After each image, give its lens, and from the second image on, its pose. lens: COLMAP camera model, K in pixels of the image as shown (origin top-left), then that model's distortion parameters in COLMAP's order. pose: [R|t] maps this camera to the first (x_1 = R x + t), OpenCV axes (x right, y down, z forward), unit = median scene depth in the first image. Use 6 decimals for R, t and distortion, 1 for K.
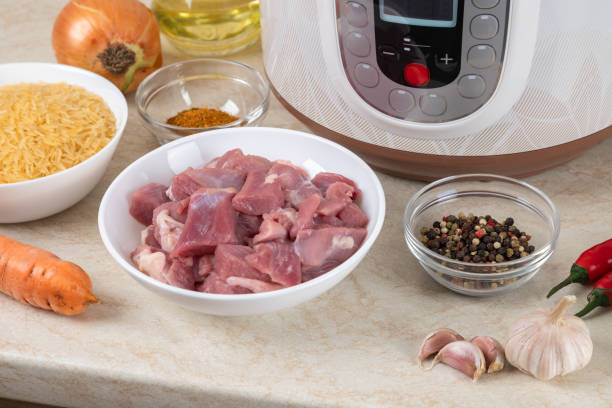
lens RADIAL K [[1411.4, 0, 306.0], [0, 1411.4, 204.0], [0, 0, 1]] dist [0.077847, 0.610561]
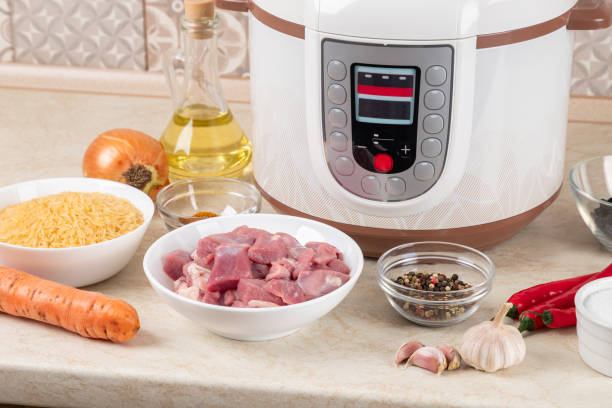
lens RADIAL K [[1411.4, 0, 306.0], [0, 1411.4, 204.0], [0, 0, 1]] dist [0.077847, 0.610561]
pose [[0.996343, 0.001242, 0.085435, -0.109483], [0.017353, 0.976115, -0.216561, 0.237003], [-0.083664, 0.217251, 0.972524, -0.285042]]
